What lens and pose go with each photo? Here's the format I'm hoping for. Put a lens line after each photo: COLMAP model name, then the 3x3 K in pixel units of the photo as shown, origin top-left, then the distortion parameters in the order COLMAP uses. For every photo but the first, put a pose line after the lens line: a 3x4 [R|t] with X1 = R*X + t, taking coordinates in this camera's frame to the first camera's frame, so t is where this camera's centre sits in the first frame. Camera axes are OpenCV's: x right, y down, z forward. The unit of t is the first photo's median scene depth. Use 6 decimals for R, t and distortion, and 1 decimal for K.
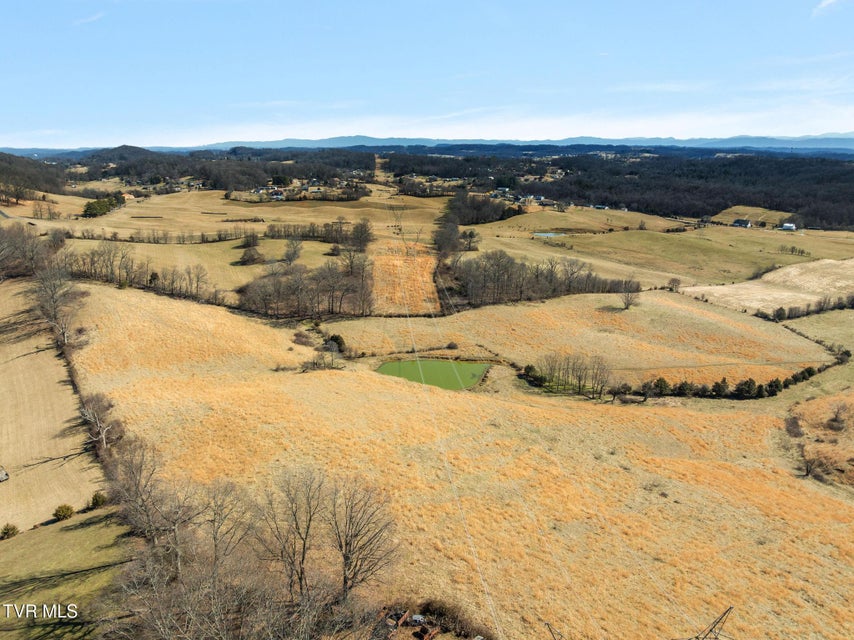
lens RADIAL K [[618.7, 0, 443.1], [0, 618.7, 321.0], [0, 0, 1]] dist [-0.038572, -0.003071]
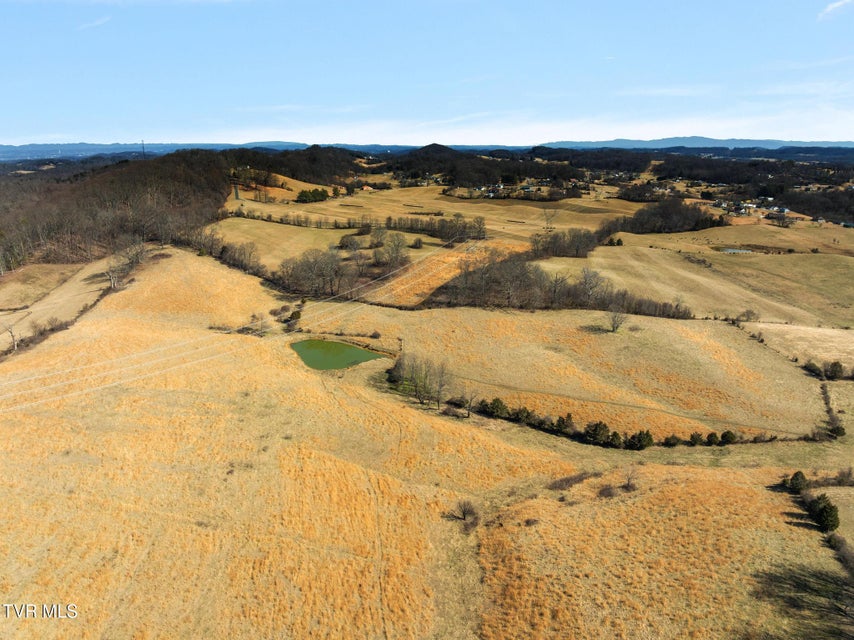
lens RADIAL K [[618.7, 0, 443.1], [0, 618.7, 321.0], [0, 0, 1]] dist [-0.038572, -0.003071]
pose [[0.859115, 0.141831, -0.491738, 0.459242], [-0.141657, 0.989193, 0.037821, -0.029777], [0.491788, 0.037165, 0.869921, 0.088591]]
